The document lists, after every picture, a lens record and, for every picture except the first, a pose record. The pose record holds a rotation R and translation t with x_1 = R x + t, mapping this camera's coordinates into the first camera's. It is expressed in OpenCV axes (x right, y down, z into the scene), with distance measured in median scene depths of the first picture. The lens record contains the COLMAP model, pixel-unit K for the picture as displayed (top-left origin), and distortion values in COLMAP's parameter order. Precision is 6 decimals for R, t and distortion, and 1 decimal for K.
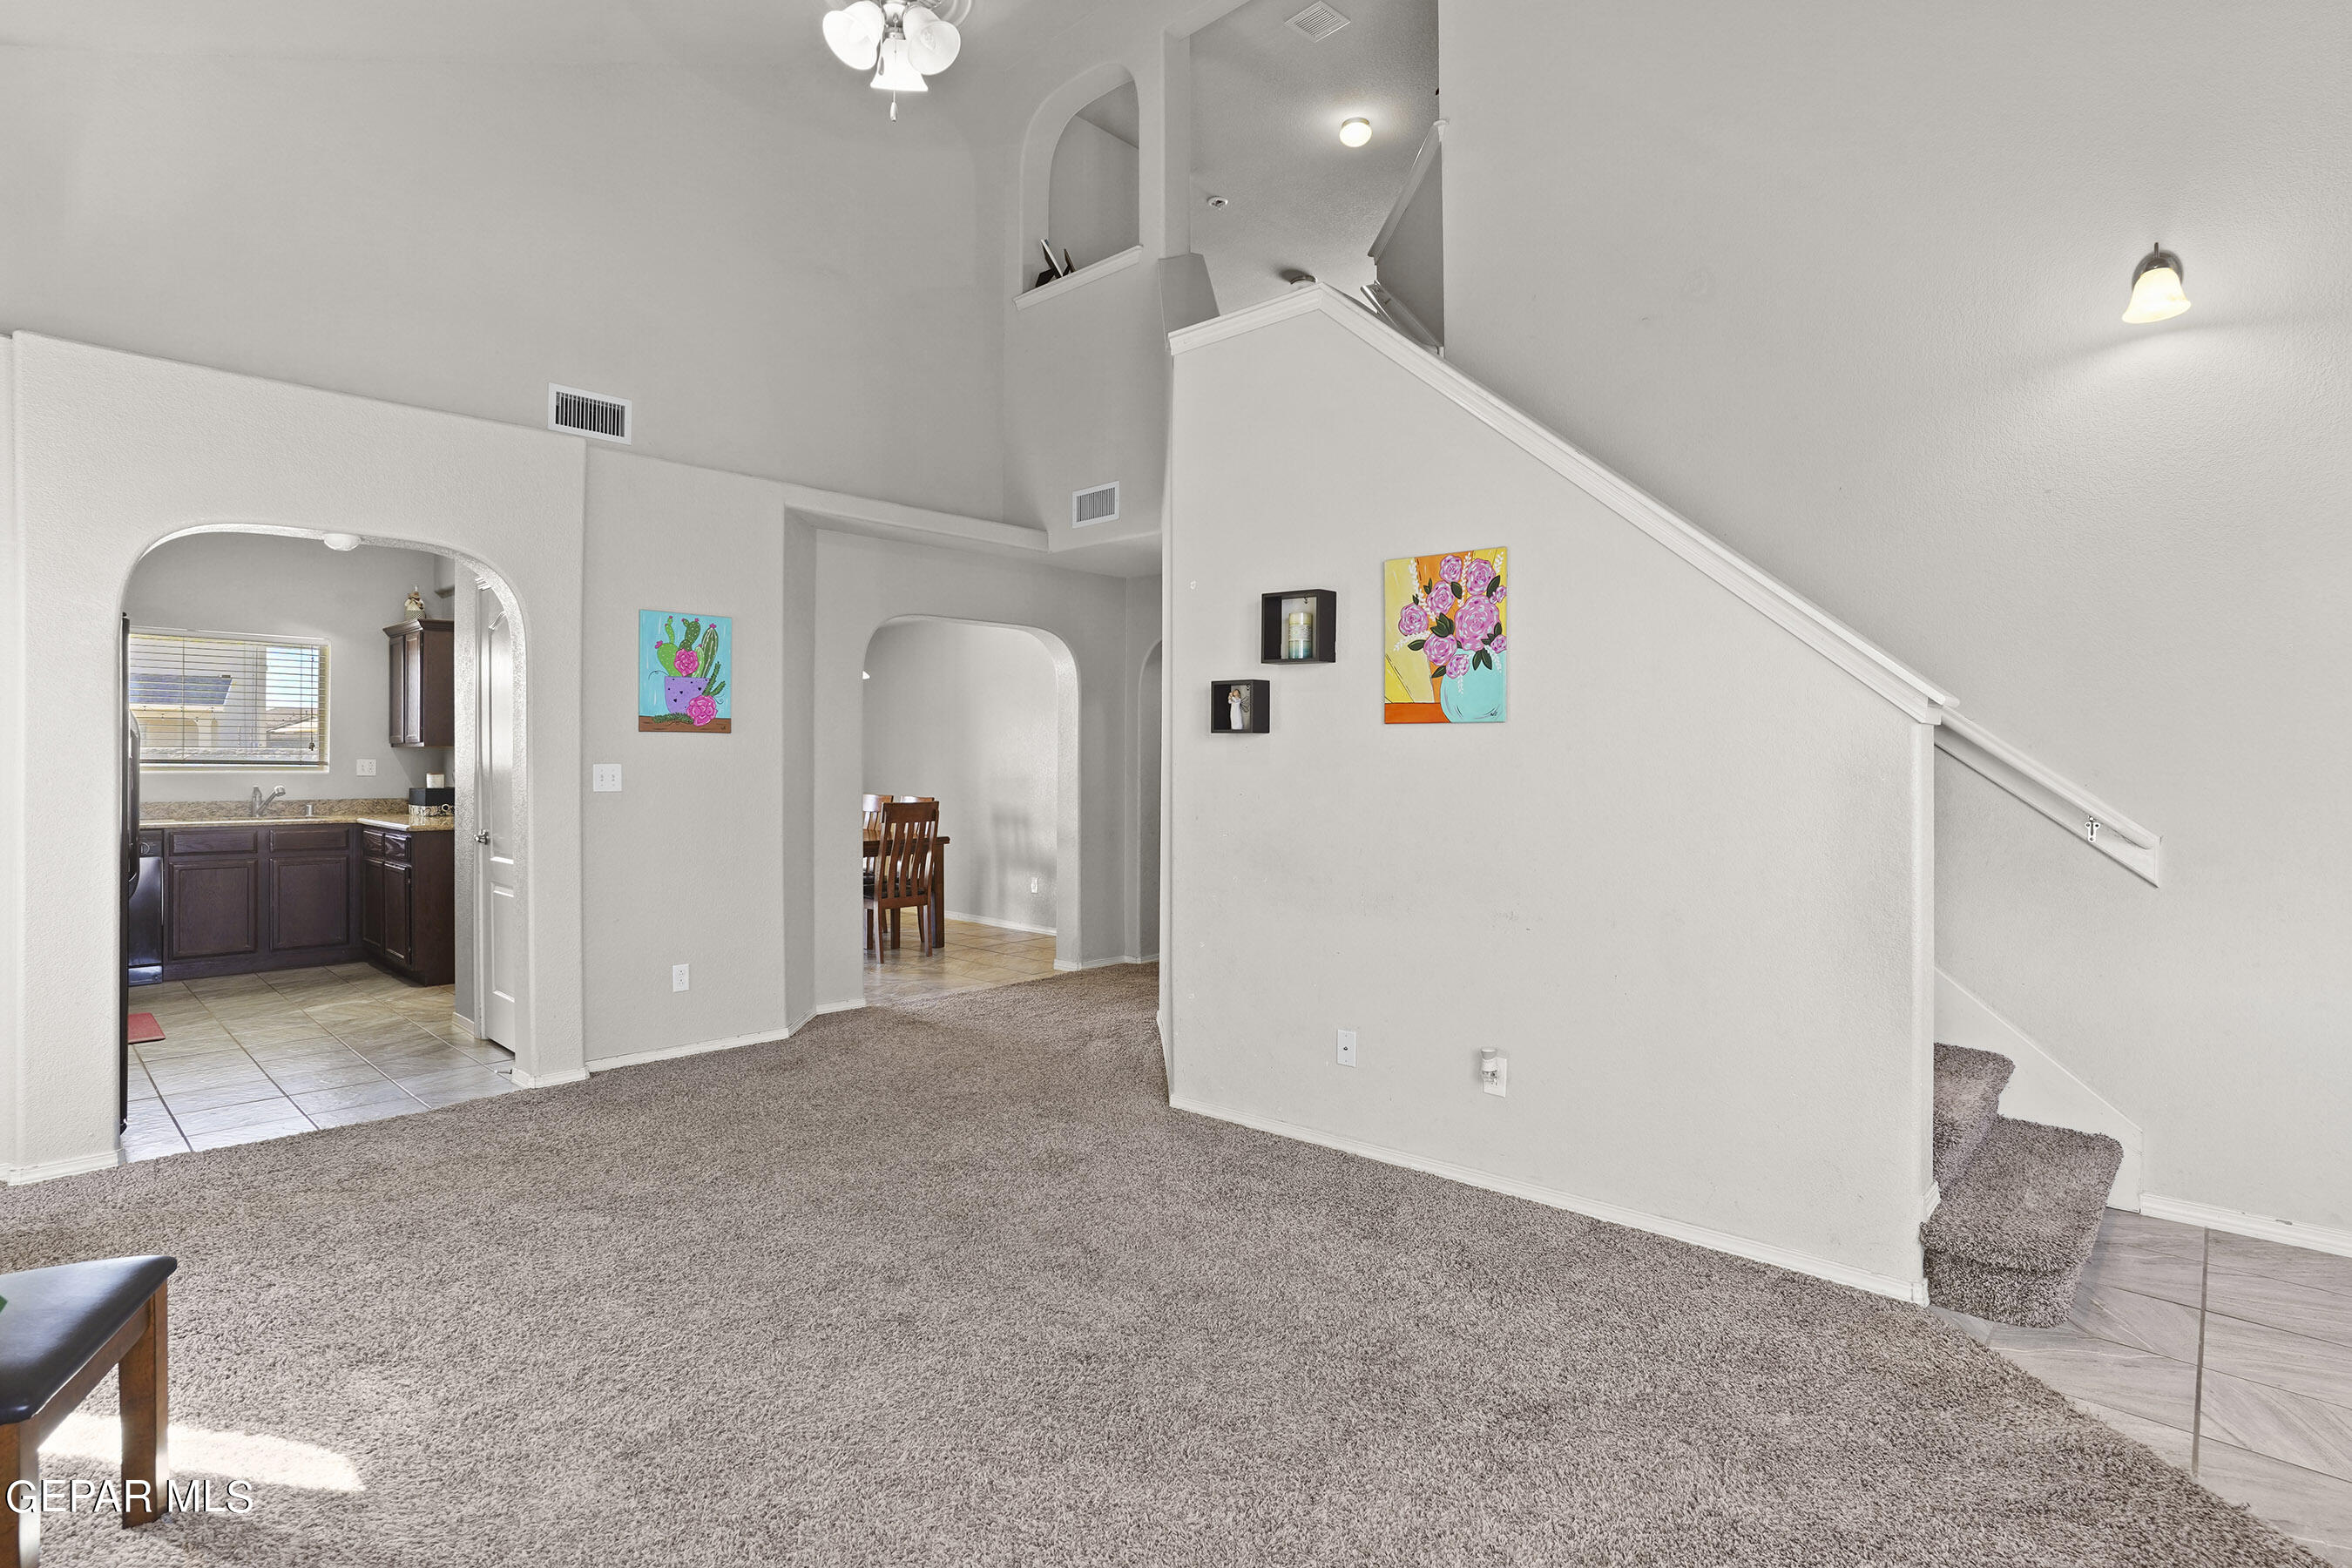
lens RADIAL K [[1155.8, 0, 1161.3], [0, 1155.8, 760.9], [0, 0, 1]] dist [-0.039578, 0.010722]
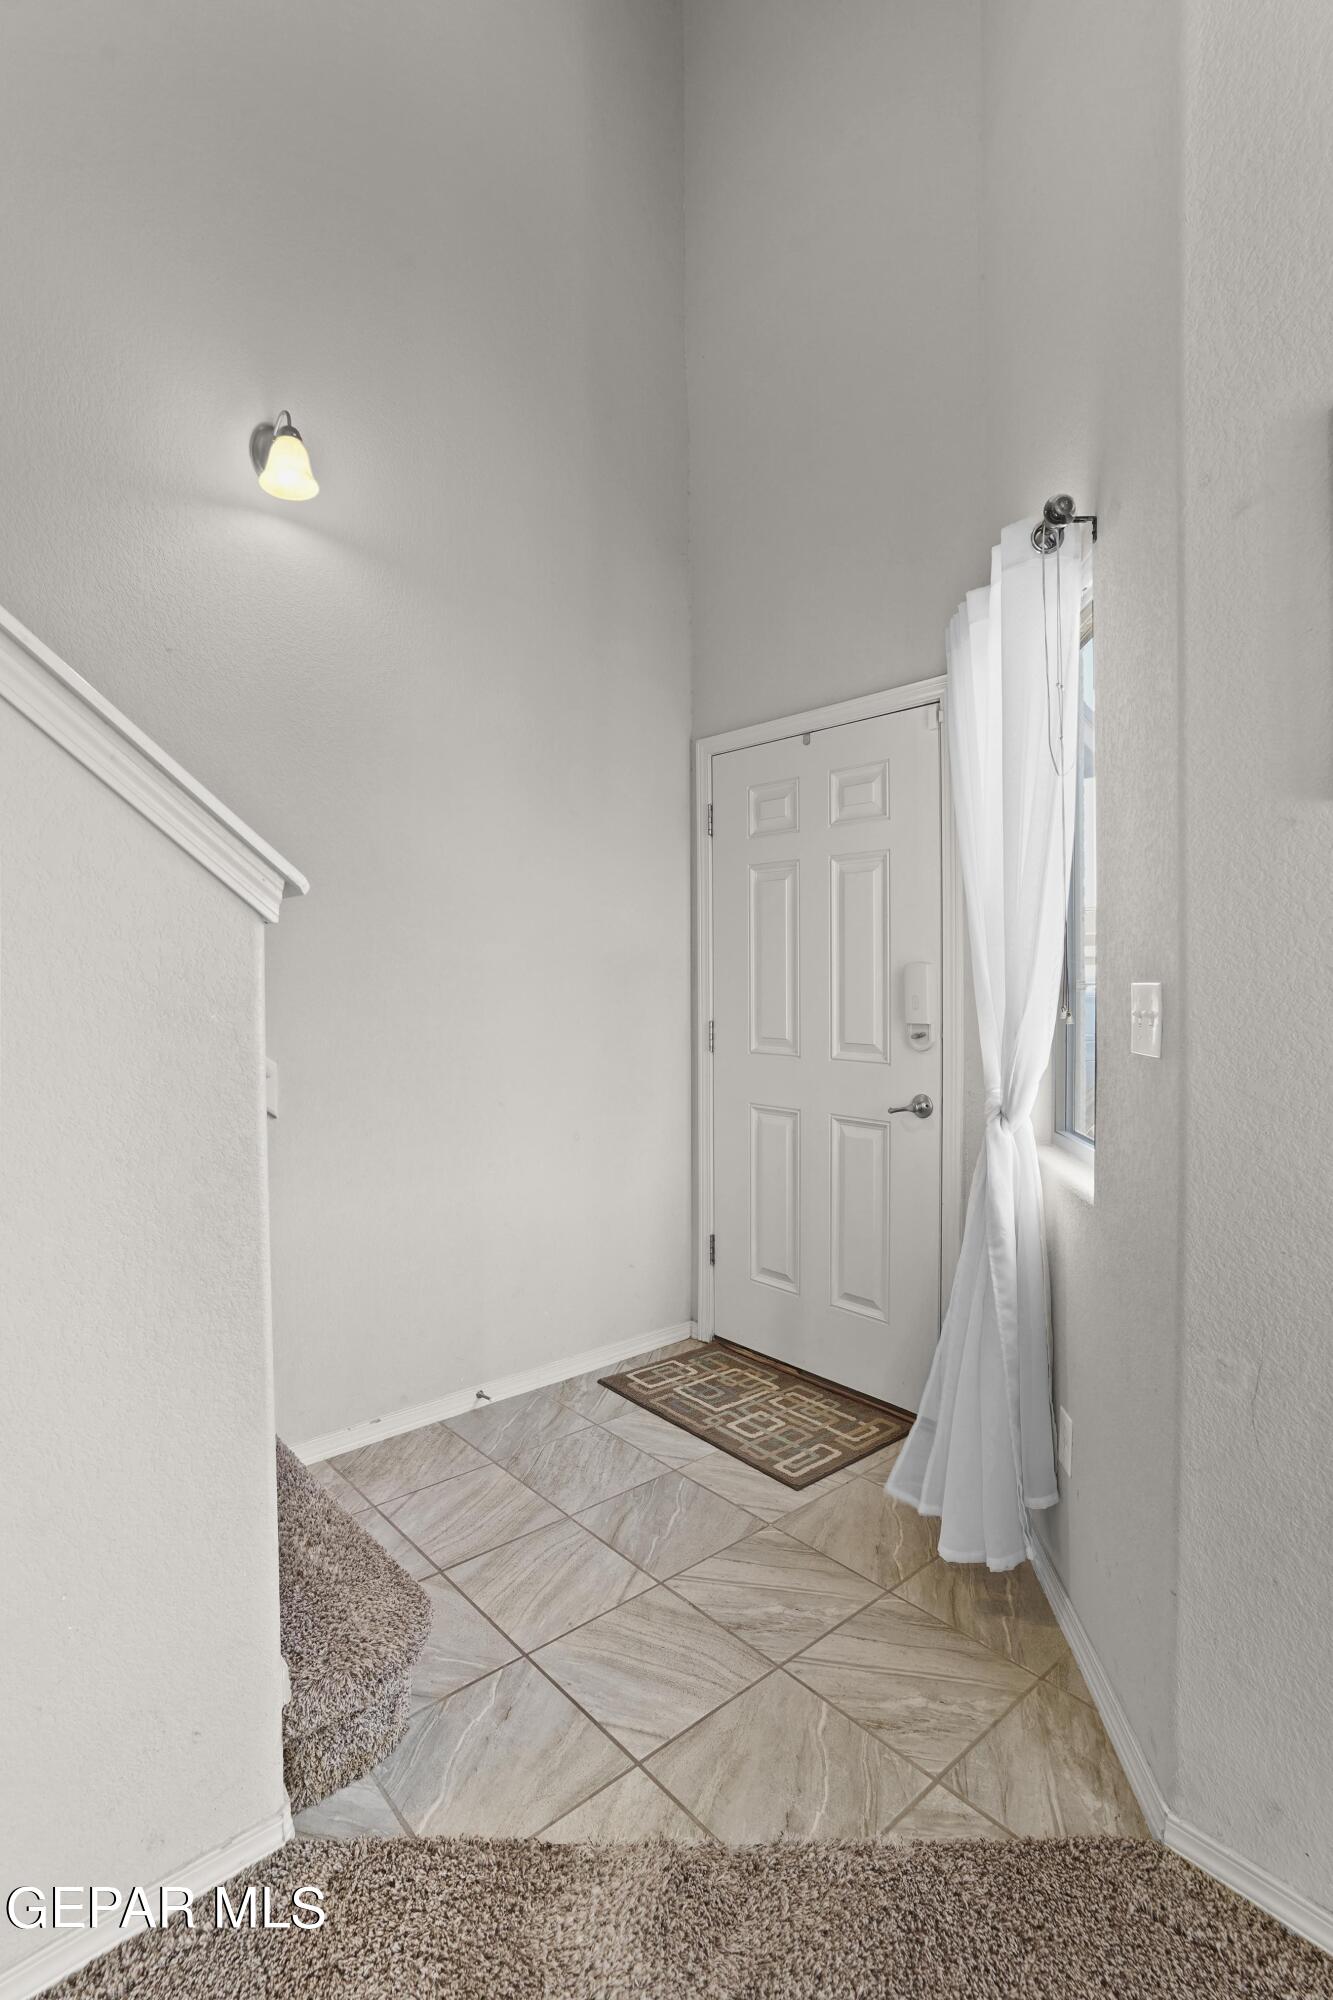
lens RADIAL K [[982.8, 0, 658.8], [0, 982.8, 987.2], [0, 0, 1]] dist [-0.039578, 0.010722]
pose [[0.121567, -0.021377, 0.992353, 0.093149], [0.006560, 0.999764, 0.020733, -0.005618], [-0.992562, 0.003989, 0.121678, 0.404080]]
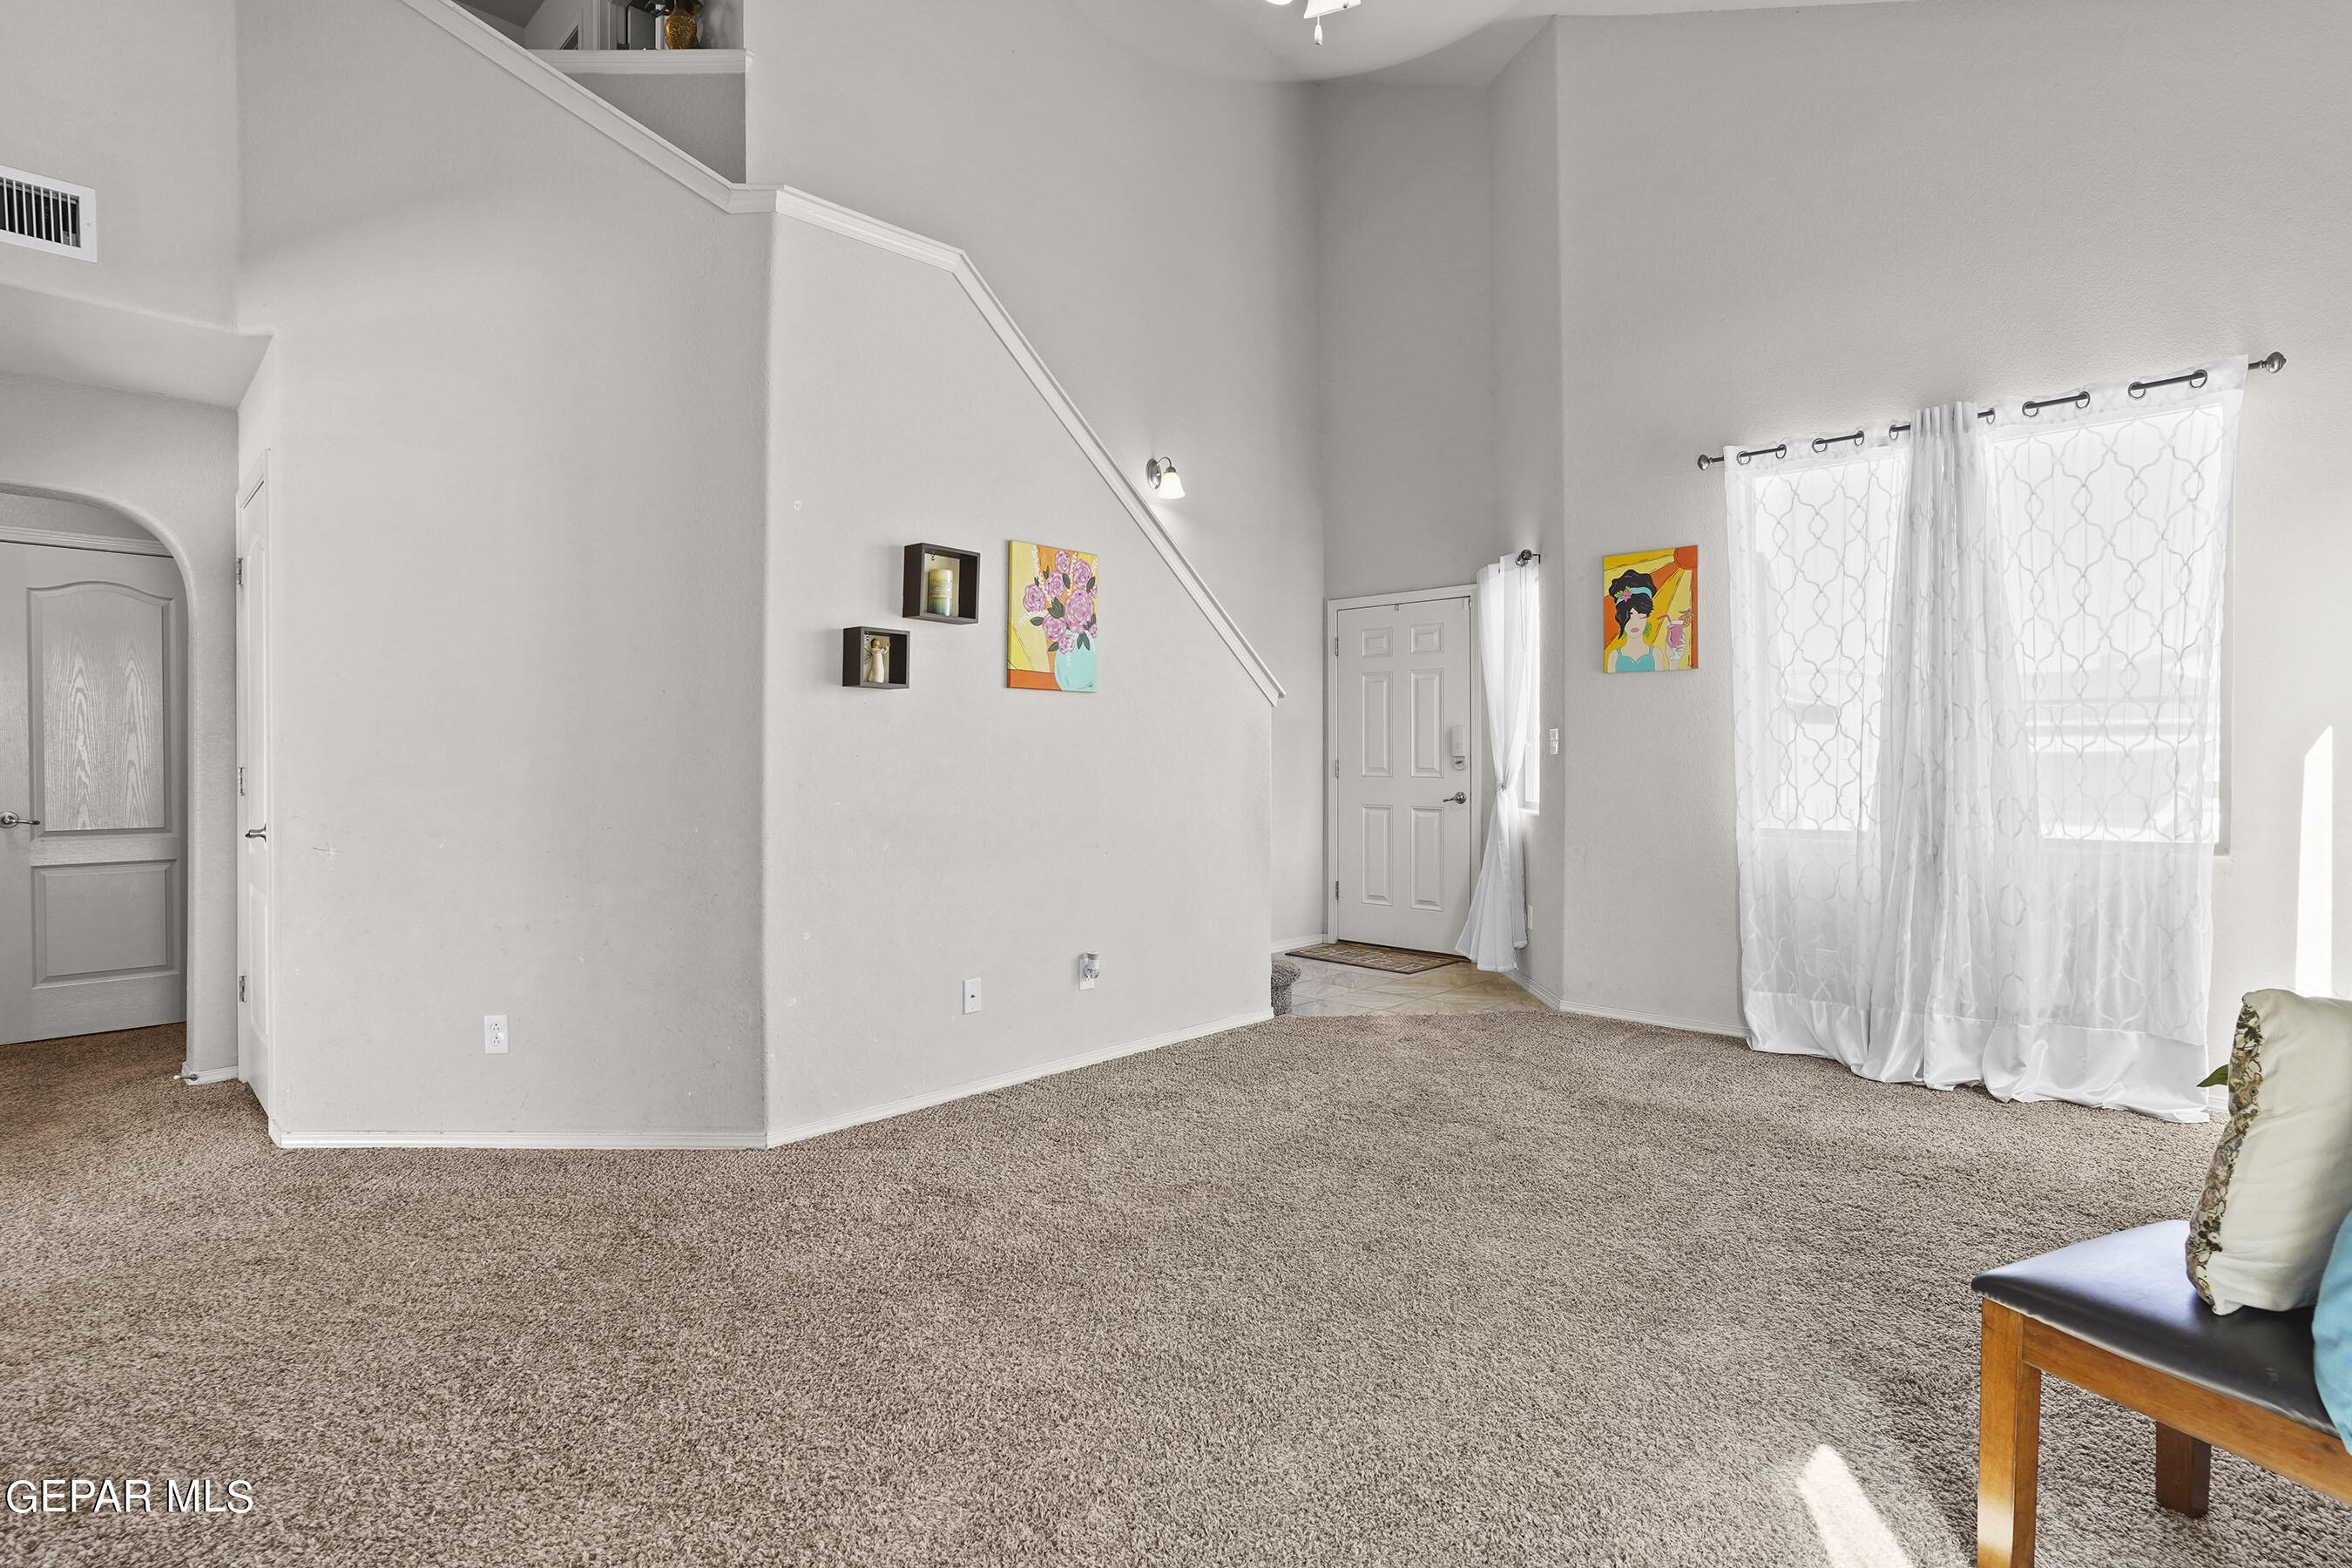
lens RADIAL K [[1155.8, 0, 1170.9], [0, 1155.8, 764.7], [0, 0, 1]] dist [-0.039578, 0.010722]
pose [[0.040240, -0.012199, 0.999116, -0.679935], [0.002345, 0.999924, 0.012115, 0.021177], [-0.999187, 0.001855, 0.040266, 0.605093]]
